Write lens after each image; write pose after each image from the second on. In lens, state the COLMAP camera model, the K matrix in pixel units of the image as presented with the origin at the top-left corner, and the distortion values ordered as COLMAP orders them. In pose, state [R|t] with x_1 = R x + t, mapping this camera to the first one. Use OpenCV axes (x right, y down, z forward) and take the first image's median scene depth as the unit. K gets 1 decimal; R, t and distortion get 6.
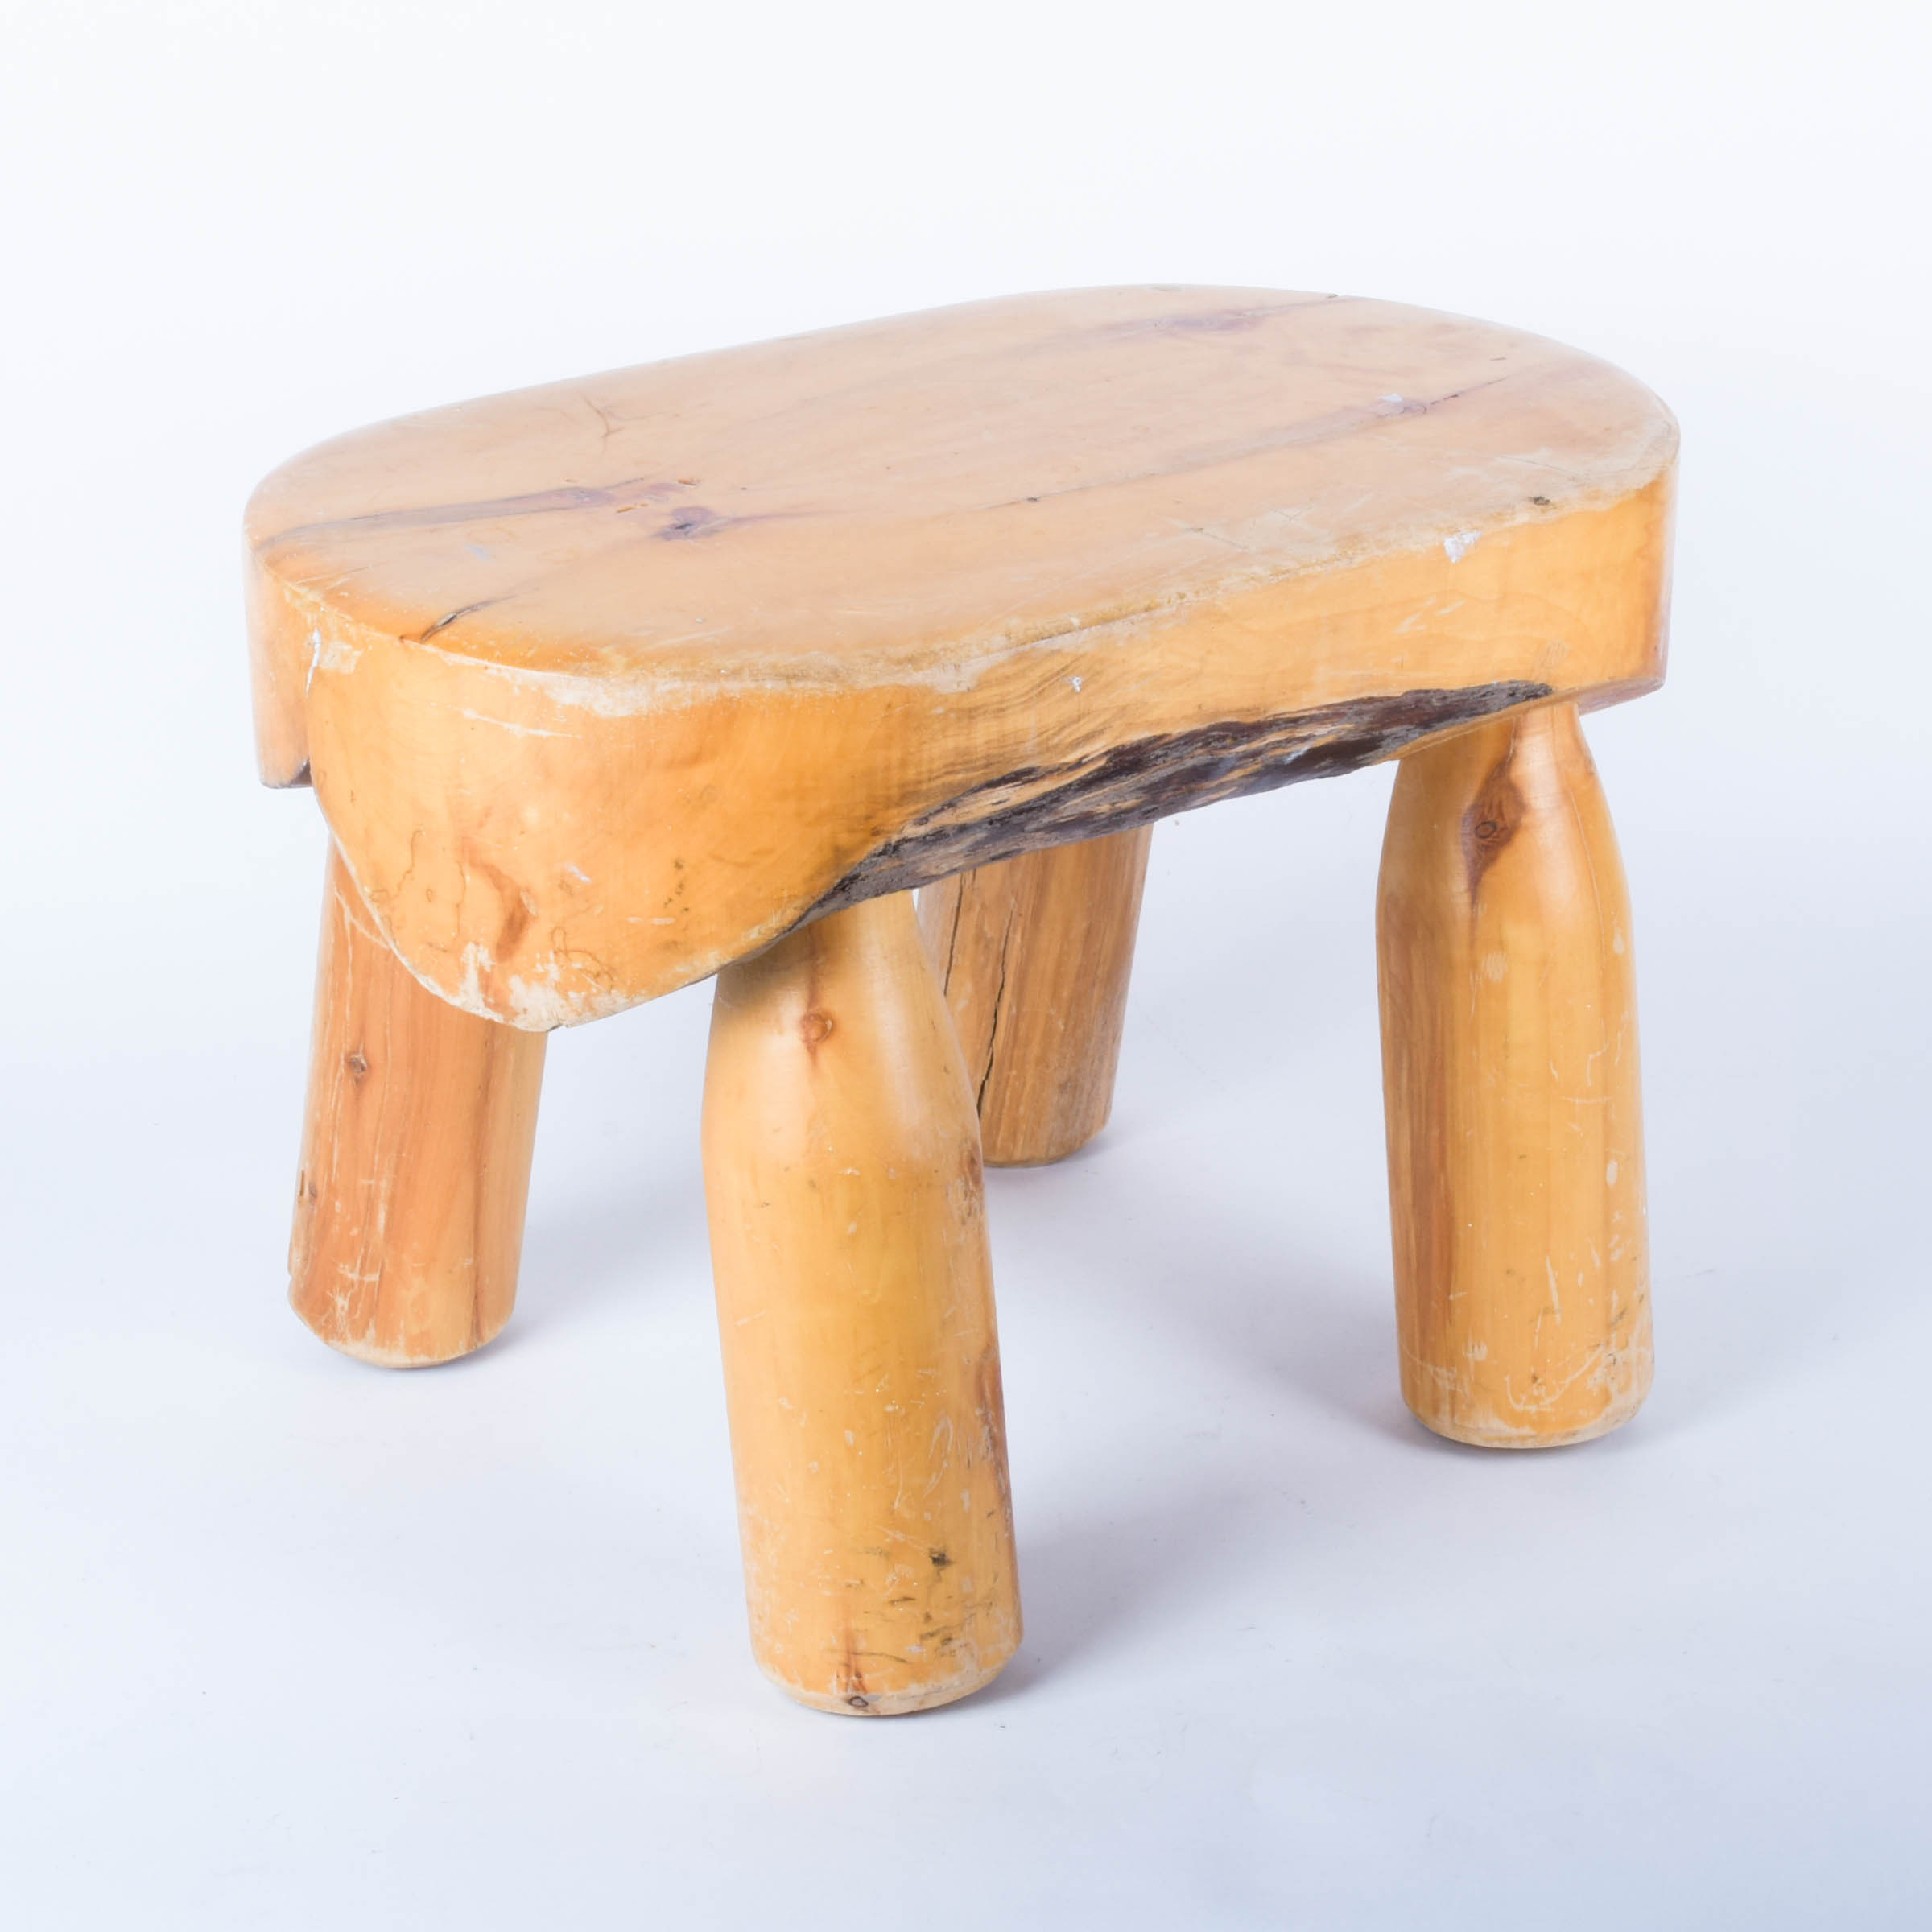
lens RADIAL K [[4267.7, 0, 959.6], [0, 4267.7, 957.5], [0, 0, 1]] dist [0.002251, 0.000000]
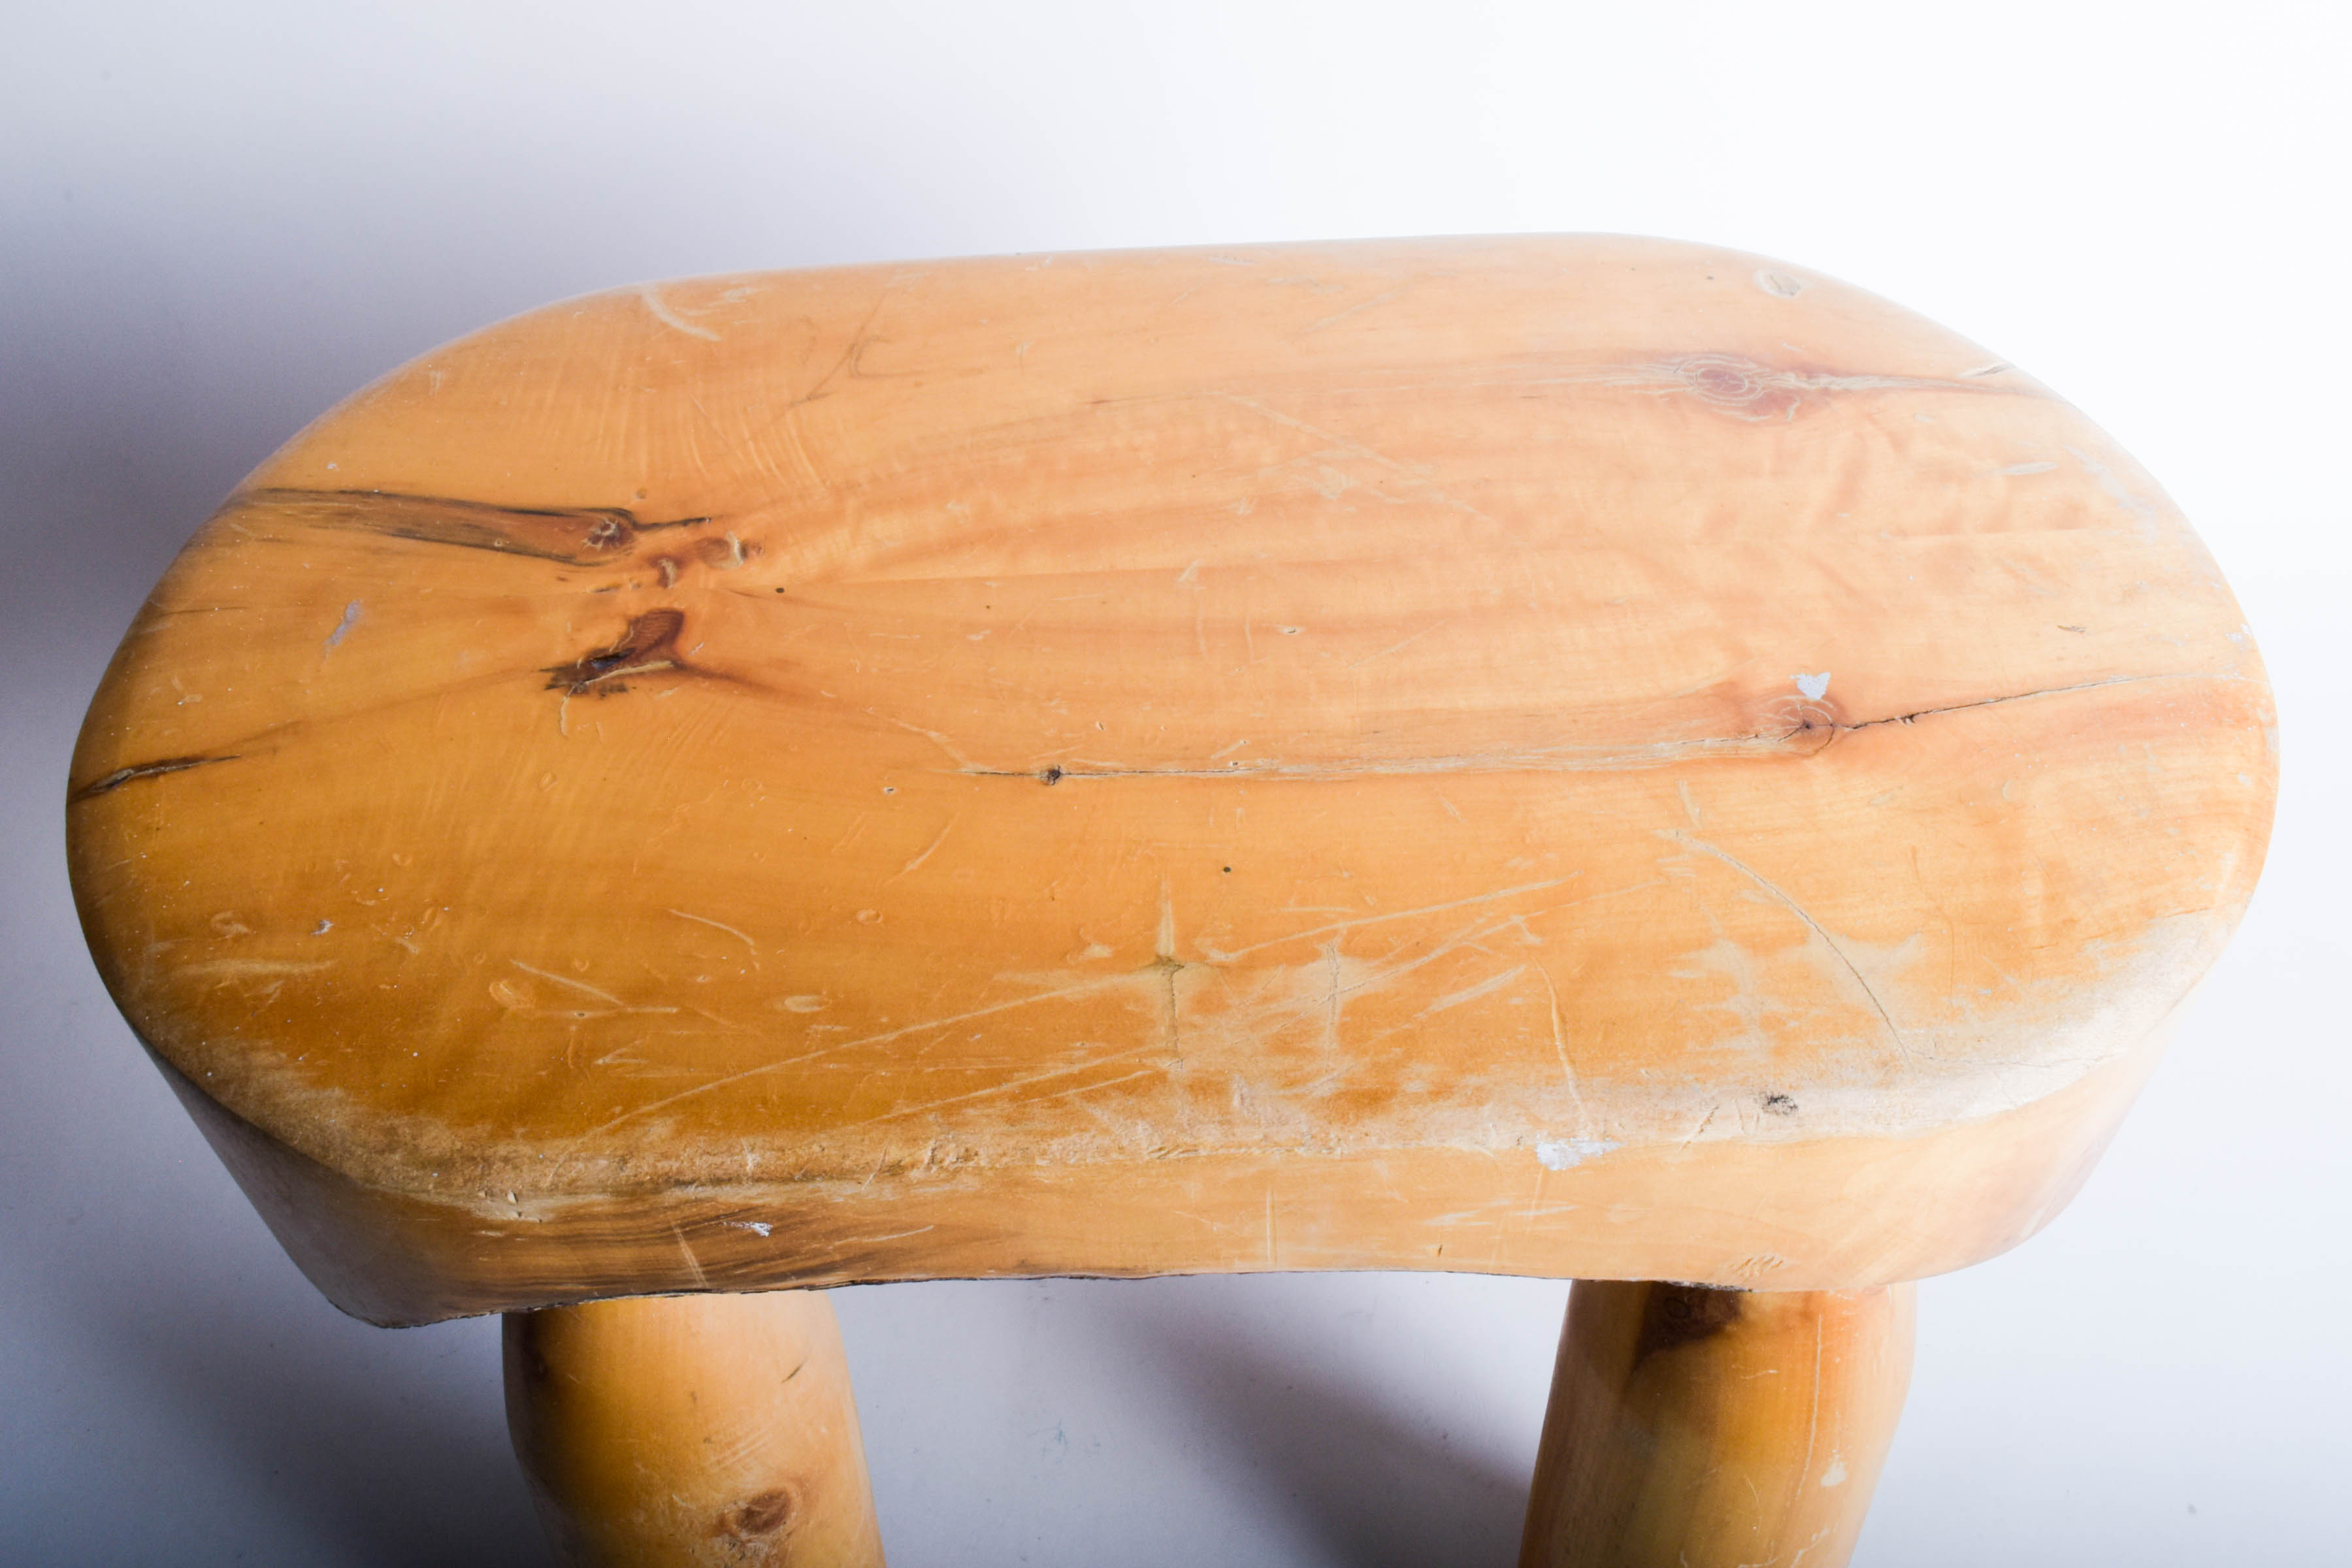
lens RADIAL K [[1921.4, 0, 1168.8], [0, 1921.4, 793.7], [0, 0, 1]] dist [-0.014147, 0.001416]
pose [[0.824697, 0.396938, -0.402883, 0.165410], [-0.201620, 0.871876, 0.446297, -0.257788], [0.528416, -0.286830, 0.799065, 0.805206]]
